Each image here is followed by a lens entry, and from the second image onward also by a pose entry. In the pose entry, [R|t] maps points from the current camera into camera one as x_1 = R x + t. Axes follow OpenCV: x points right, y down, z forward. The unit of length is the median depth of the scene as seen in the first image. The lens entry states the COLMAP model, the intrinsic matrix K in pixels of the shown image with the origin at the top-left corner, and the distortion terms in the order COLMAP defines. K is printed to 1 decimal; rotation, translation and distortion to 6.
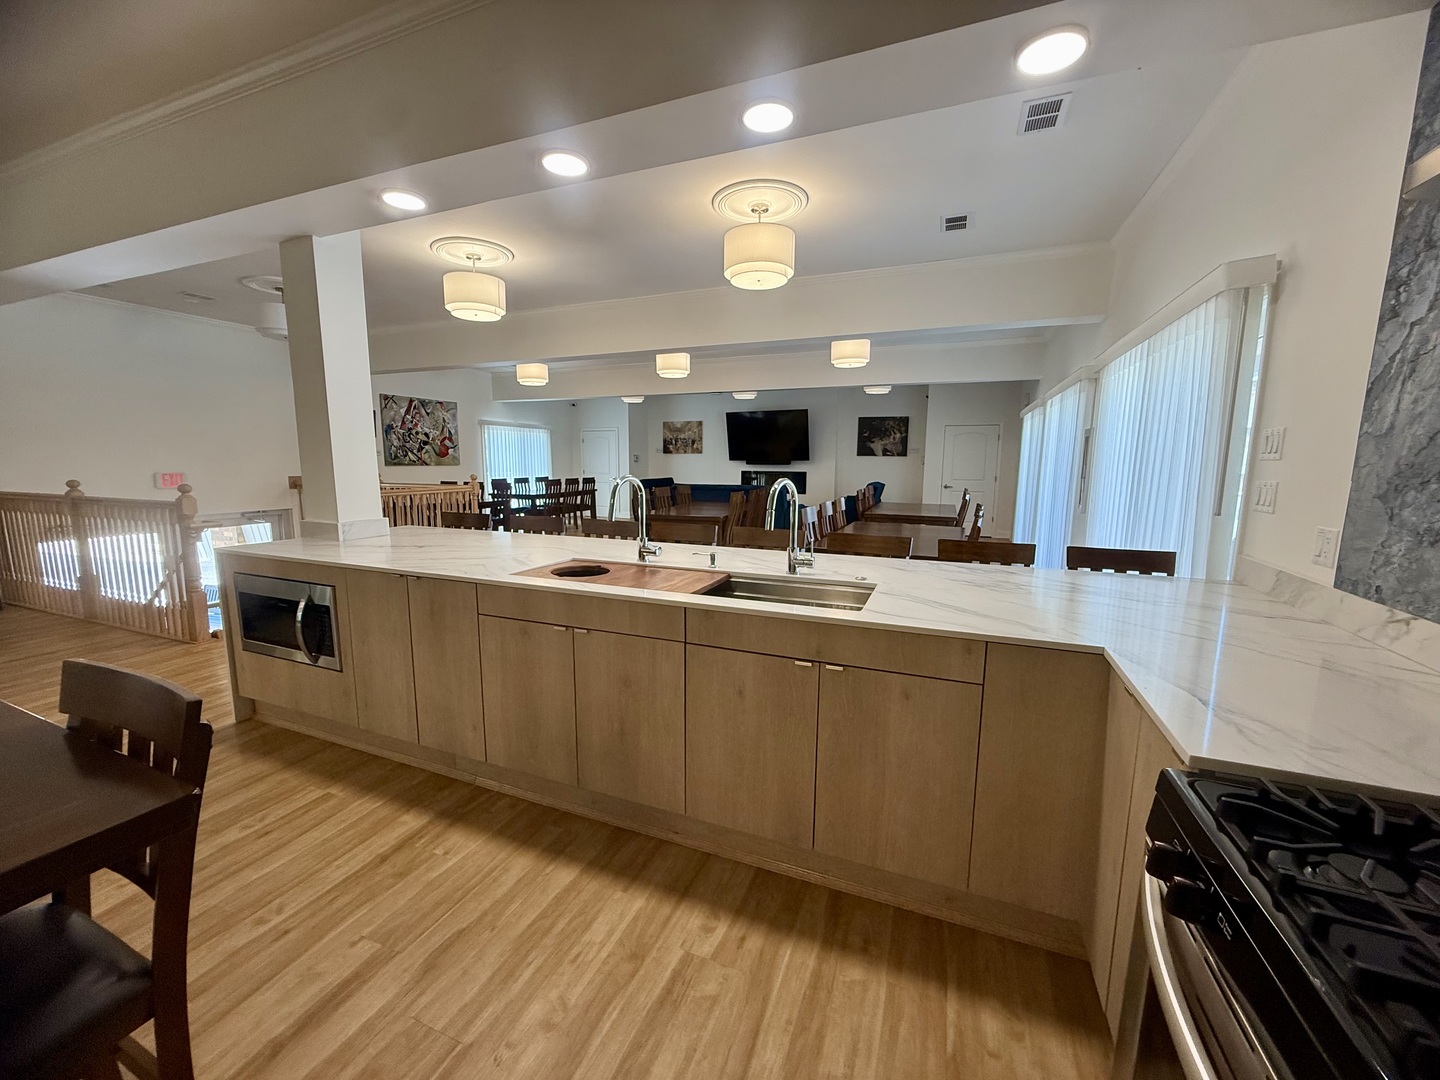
lens RADIAL K [[575.3, 0, 720.0], [0, 575.3, 540.0], [0, 0, 1]] dist [0.004165, 0.000322]
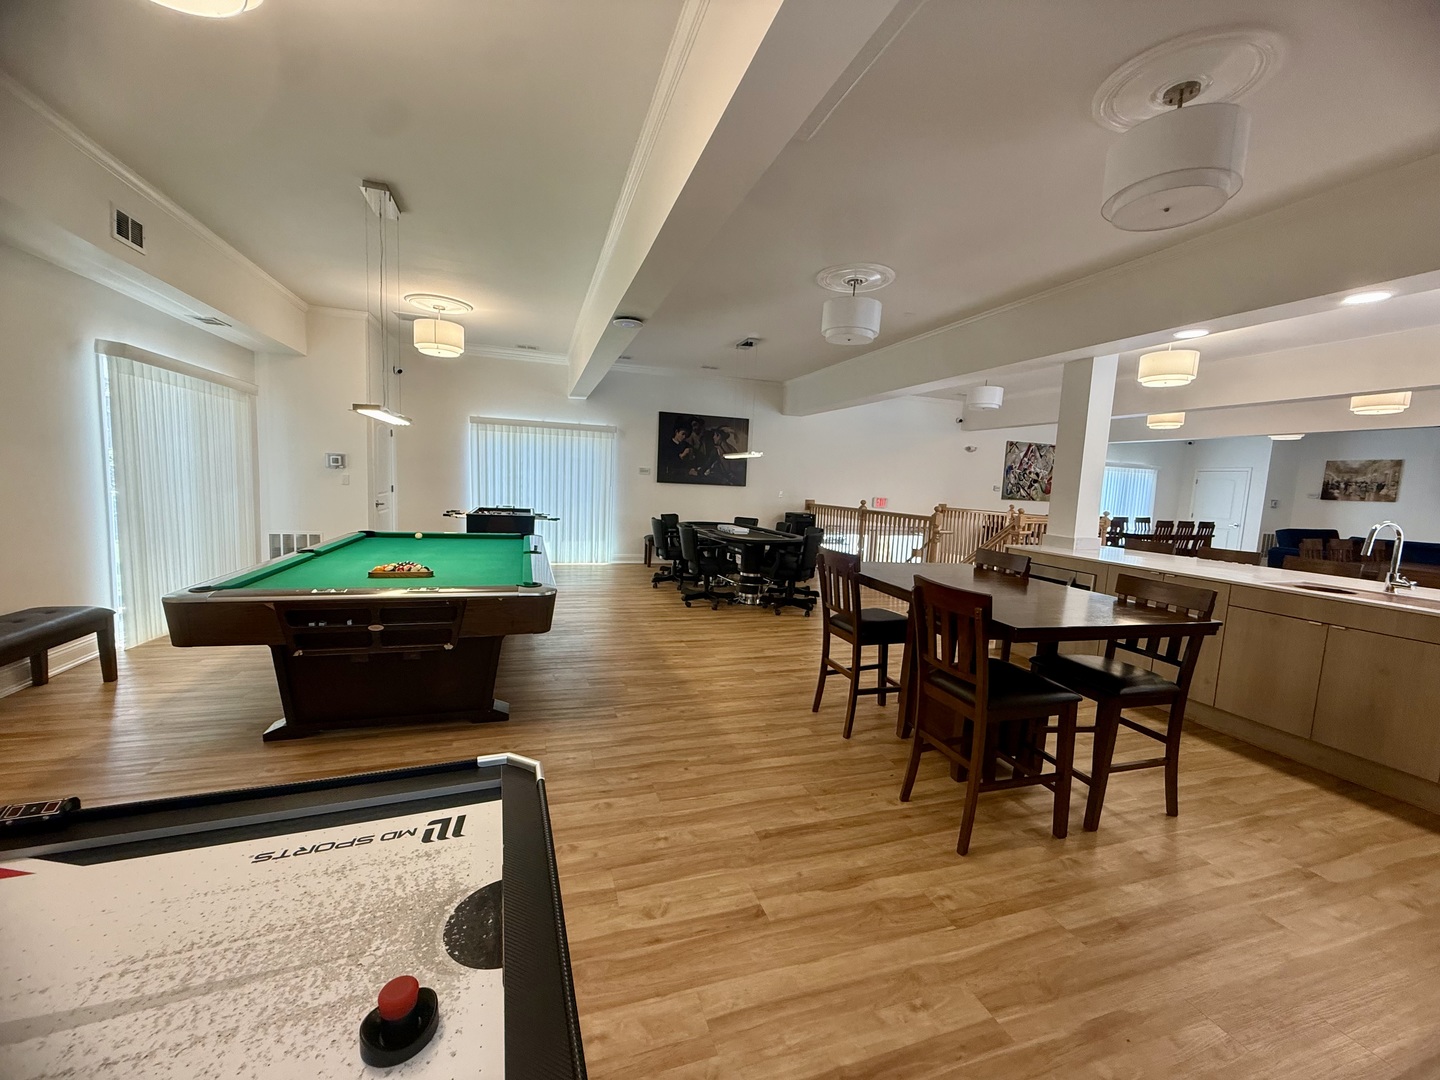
lens RADIAL K [[575.3, 0, 720.0], [0, 575.3, 540.0], [0, 0, 1]] dist [0.004165, 0.000322]
pose [[0.645816, 0.101238, -0.756751, -0.029819], [-0.146374, 0.989202, 0.007418, 0.028337], [0.749331, 0.105978, 0.653661, -0.192110]]
